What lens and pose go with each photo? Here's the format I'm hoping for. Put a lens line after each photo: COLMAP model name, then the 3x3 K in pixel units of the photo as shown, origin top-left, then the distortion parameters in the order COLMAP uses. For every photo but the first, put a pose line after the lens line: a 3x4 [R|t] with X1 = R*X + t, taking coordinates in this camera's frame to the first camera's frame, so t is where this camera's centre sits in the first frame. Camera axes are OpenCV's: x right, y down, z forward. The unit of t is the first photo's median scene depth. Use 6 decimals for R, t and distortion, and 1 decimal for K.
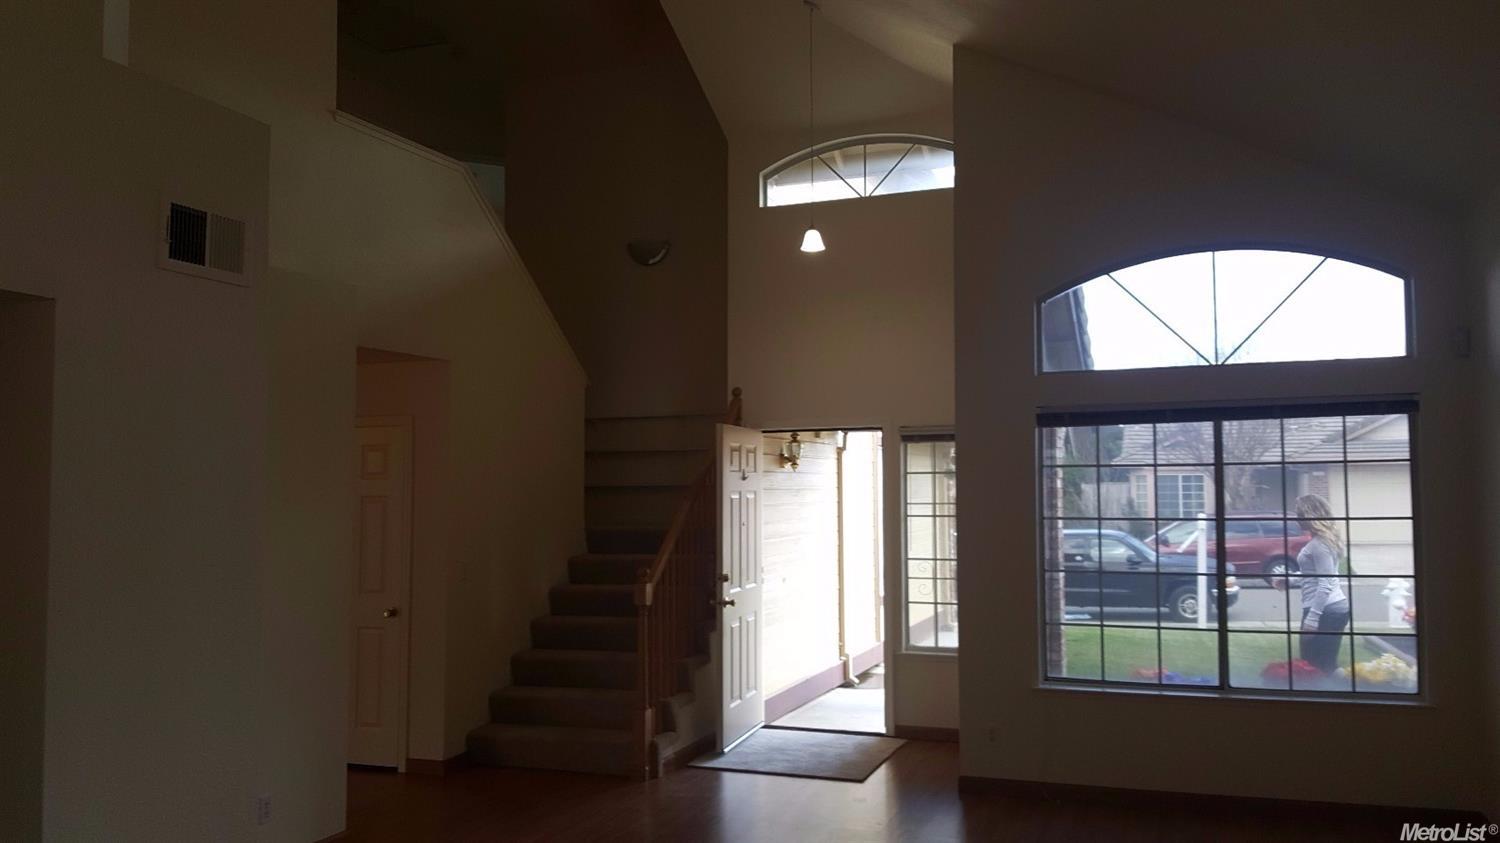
lens RADIAL K [[1225.5, 0, 748.7], [0, 1225.5, 417.3], [0, 0, 1]] dist [0.079449, -0.000133]
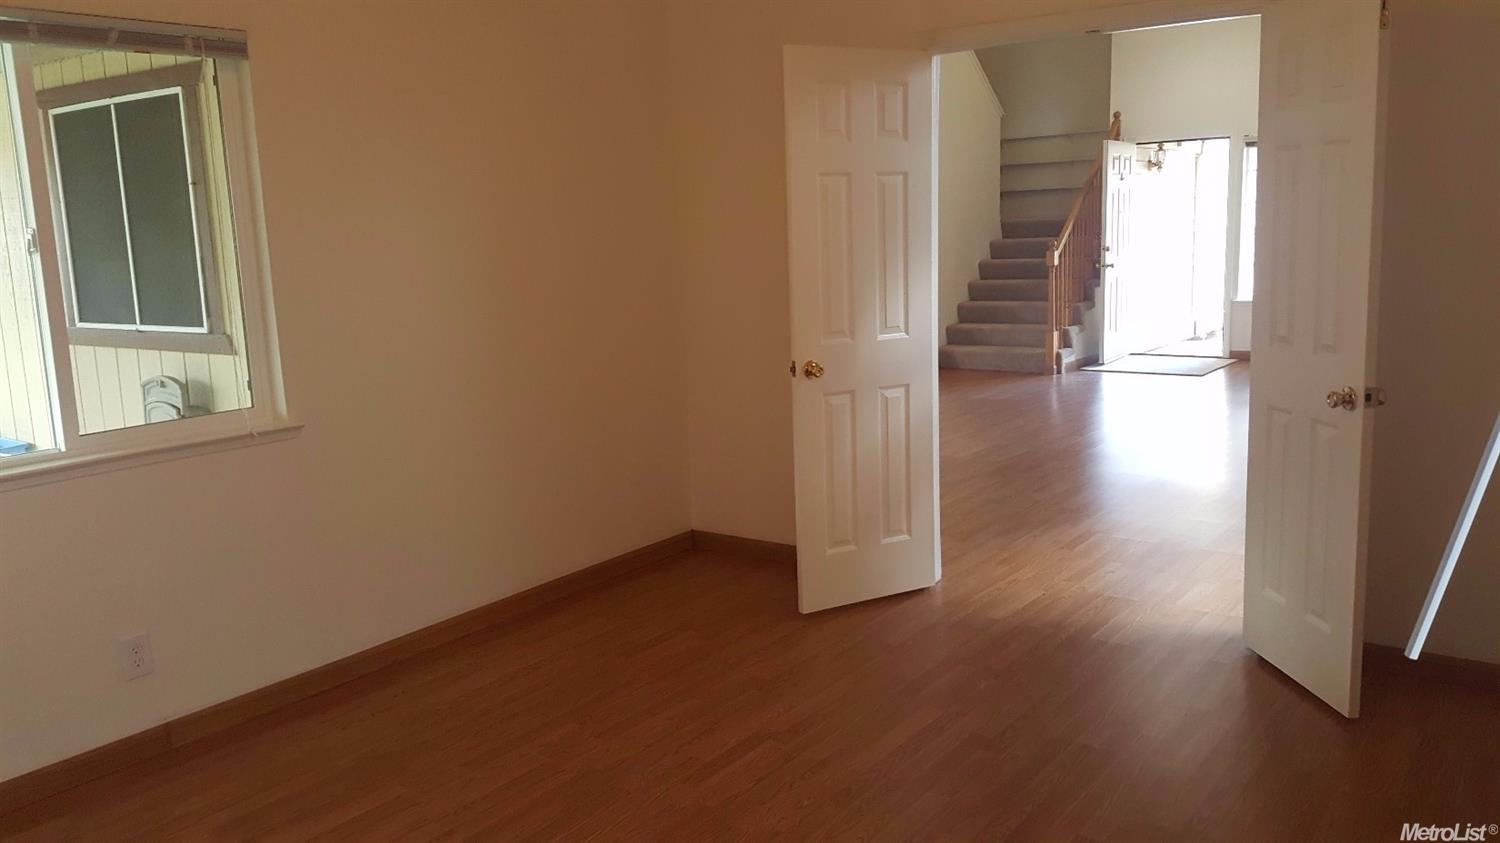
lens RADIAL K [[1225.5, 0, 748.7], [0, 1225.5, 417.3], [0, 0, 1]] dist [0.079449, -0.000133]
pose [[0.962807, 0.016500, -0.269685, -0.028841], [0.044267, 0.975013, 0.217693, -0.012150], [0.266538, -0.221534, 0.938019, -0.516333]]
